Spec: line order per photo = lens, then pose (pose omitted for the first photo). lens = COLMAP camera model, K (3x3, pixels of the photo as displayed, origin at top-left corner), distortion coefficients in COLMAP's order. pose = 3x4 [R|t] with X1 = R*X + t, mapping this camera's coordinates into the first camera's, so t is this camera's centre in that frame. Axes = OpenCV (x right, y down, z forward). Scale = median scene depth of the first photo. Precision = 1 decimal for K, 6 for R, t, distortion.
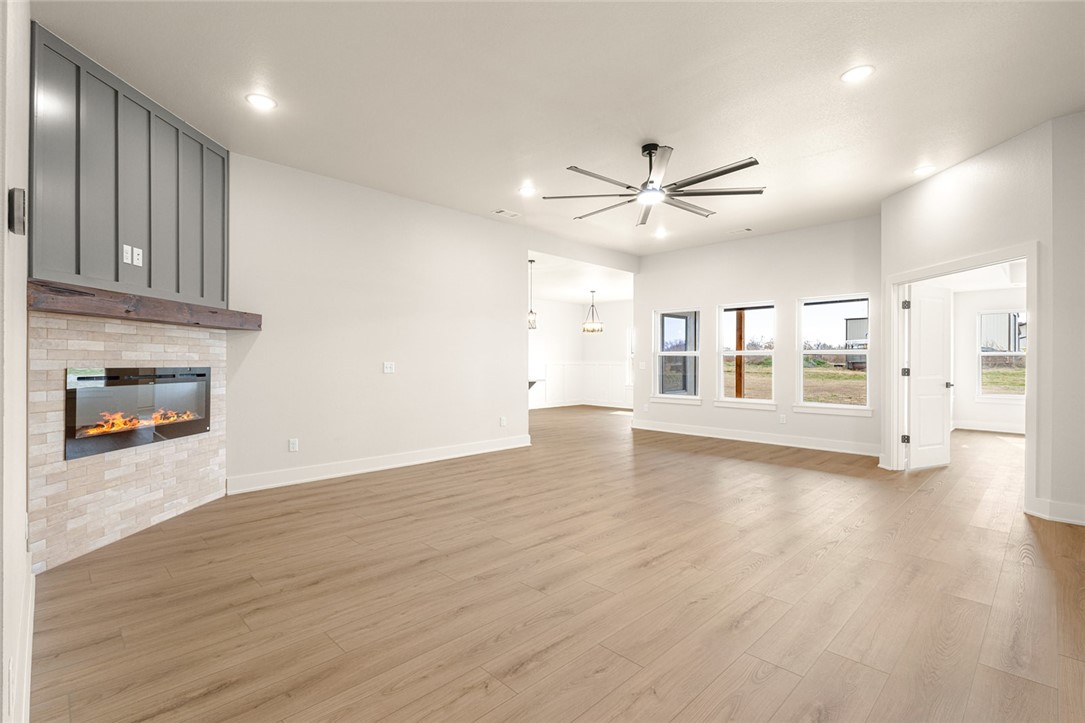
lens RADIAL K [[499.6, 0, 542.5], [0, 499.6, 361.5], [0, 0, 1]] dist [0.002963, 0.000391]
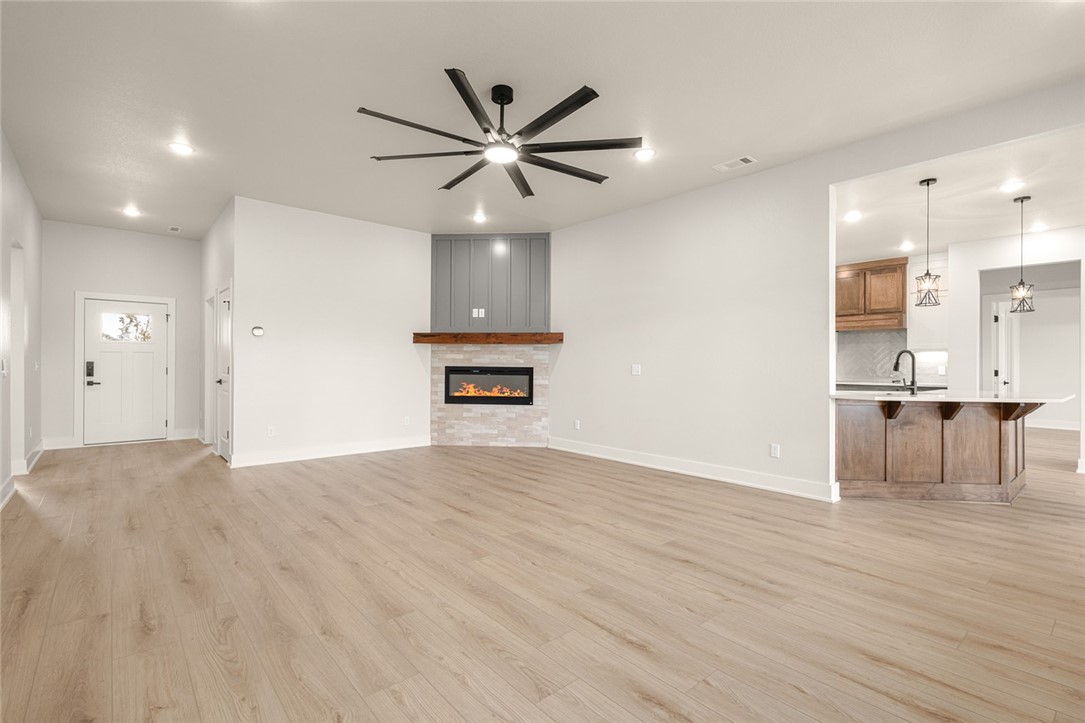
lens RADIAL K [[499.6, 0, 542.5], [0, 499.6, 361.5], [0, 0, 1]] dist [0.002963, 0.000391]
pose [[-0.067729, -0.008783, -0.997665, 1.094432], [-0.008186, 0.999932, -0.008247, 0.006241], [0.997670, 0.007608, -0.067797, 1.233683]]
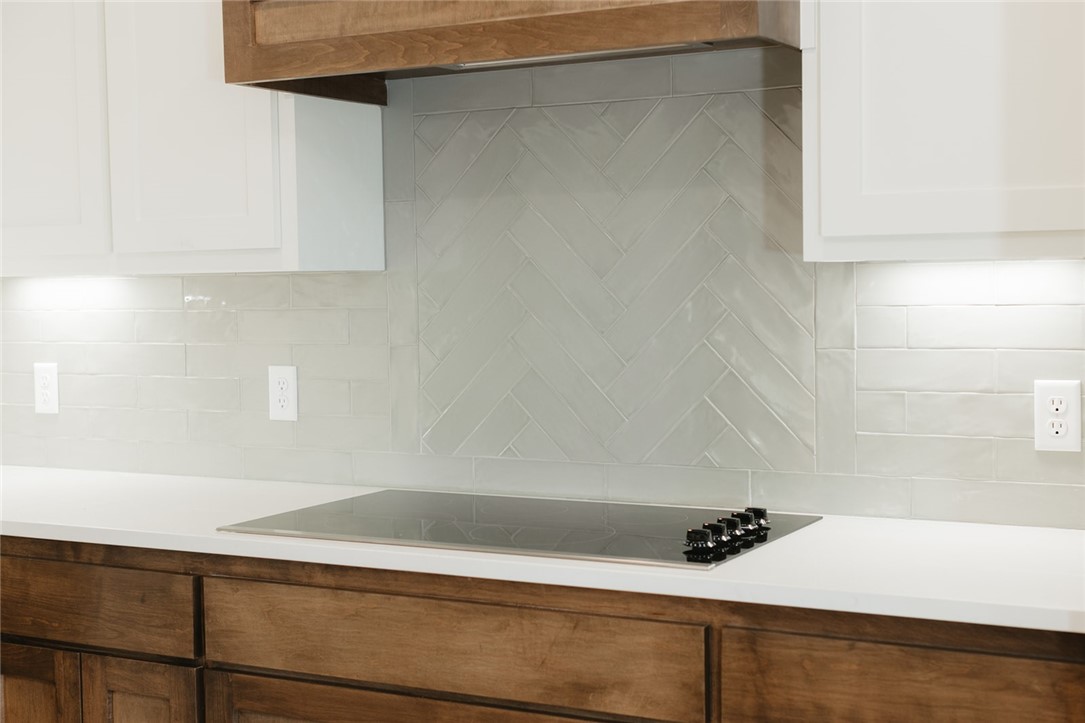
lens RADIAL K [[1550.6, 0, 542.5], [0, 1550.6, 361.5], [0, 0, 1]] dist [0.015342, -0.015373]
pose [[0.298288, 0.045591, -0.953386, -0.267422], [0.014042, 0.998541, 0.052144, -0.049766], [0.954373, -0.028941, 0.297213, 2.161726]]
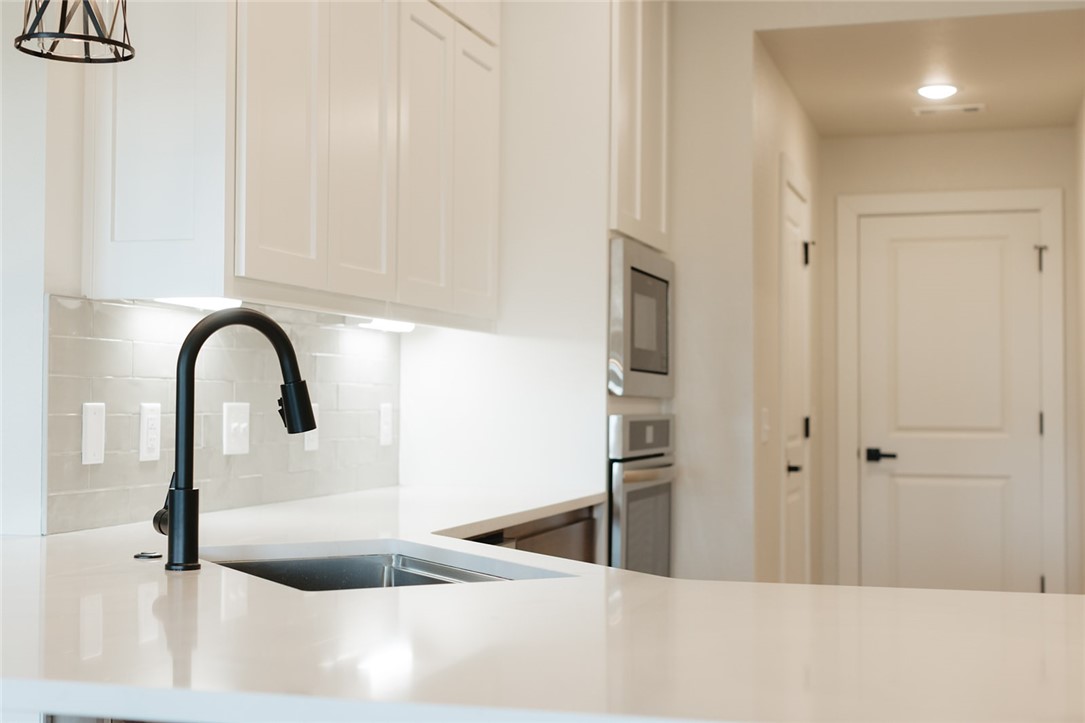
lens RADIAL K [[1550.6, 0, 542.5], [0, 1550.6, 361.5], [0, 0, 1]] dist [0.015342, -0.015373]
pose [[-0.864730, -0.019194, -0.501871, 0.106529], [-0.006231, 0.999603, -0.027493, -0.000371], [0.502199, -0.020647, -0.864506, 2.573488]]
